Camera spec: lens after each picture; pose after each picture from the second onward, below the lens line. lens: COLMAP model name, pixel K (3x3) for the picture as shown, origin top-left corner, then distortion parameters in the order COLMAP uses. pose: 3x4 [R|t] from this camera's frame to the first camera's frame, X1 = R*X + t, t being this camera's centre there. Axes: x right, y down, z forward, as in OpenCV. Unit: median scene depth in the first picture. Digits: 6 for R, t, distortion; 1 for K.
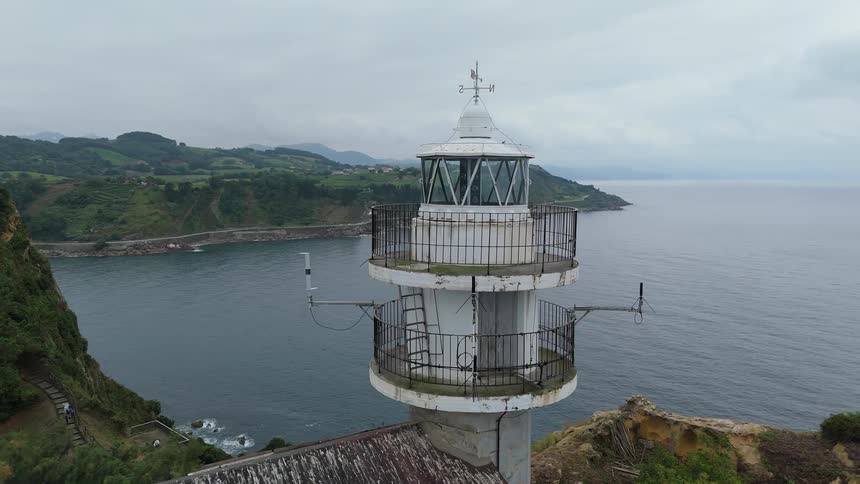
lens RADIAL K [[633.8, 0, 426.5], [0, 633.8, 242.4], [0, 0, 1]] dist [0.068432, -0.066729]
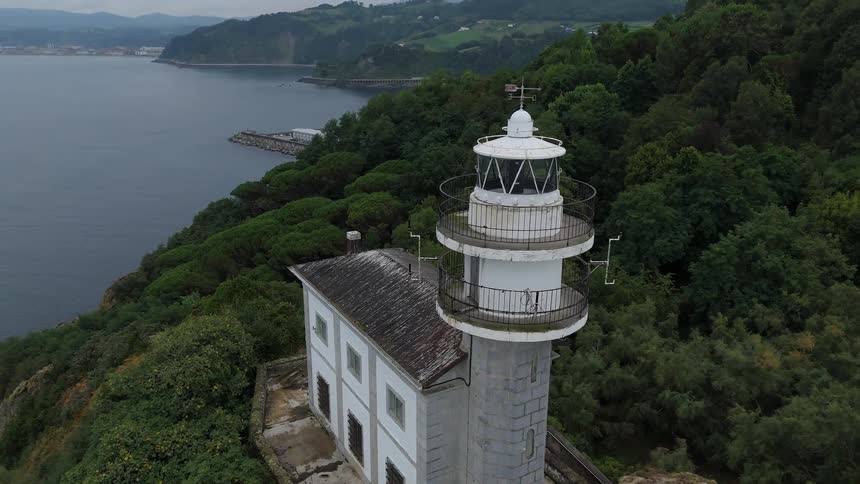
lens RADIAL K [[633.8, 0, 429.2], [0, 633.8, 246.0], [0, 0, 1]] dist [0.068432, -0.066729]
pose [[-0.028711, 0.303933, -0.952261, 0.288578], [-0.107572, 0.946181, 0.305236, -0.068416], [0.993783, 0.111200, 0.005529, 0.172696]]
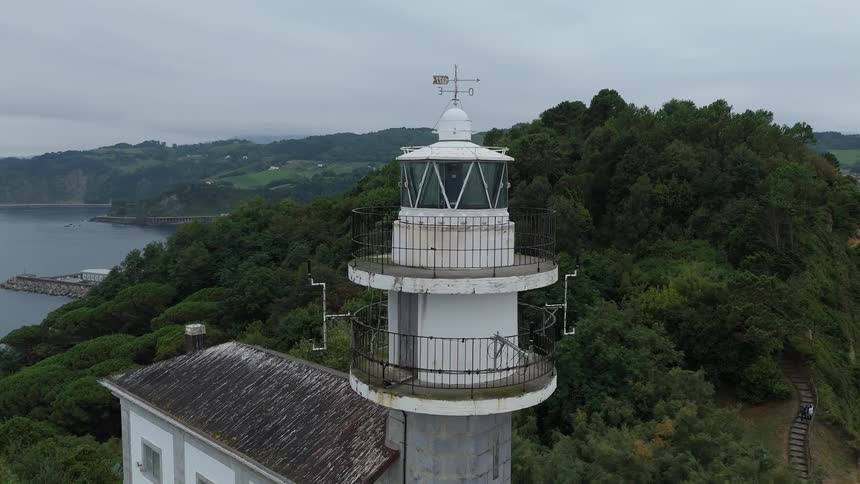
lens RADIAL K [[633.8, 0, 431.6], [0, 633.8, 242.9], [0, 0, 1]] dist [0.068432, -0.066729]
pose [[0.261964, 0.092165, -0.960667, 0.217006], [-0.100803, 0.992598, 0.067741, -0.014611], [0.959799, 0.079092, 0.269316, 0.146375]]
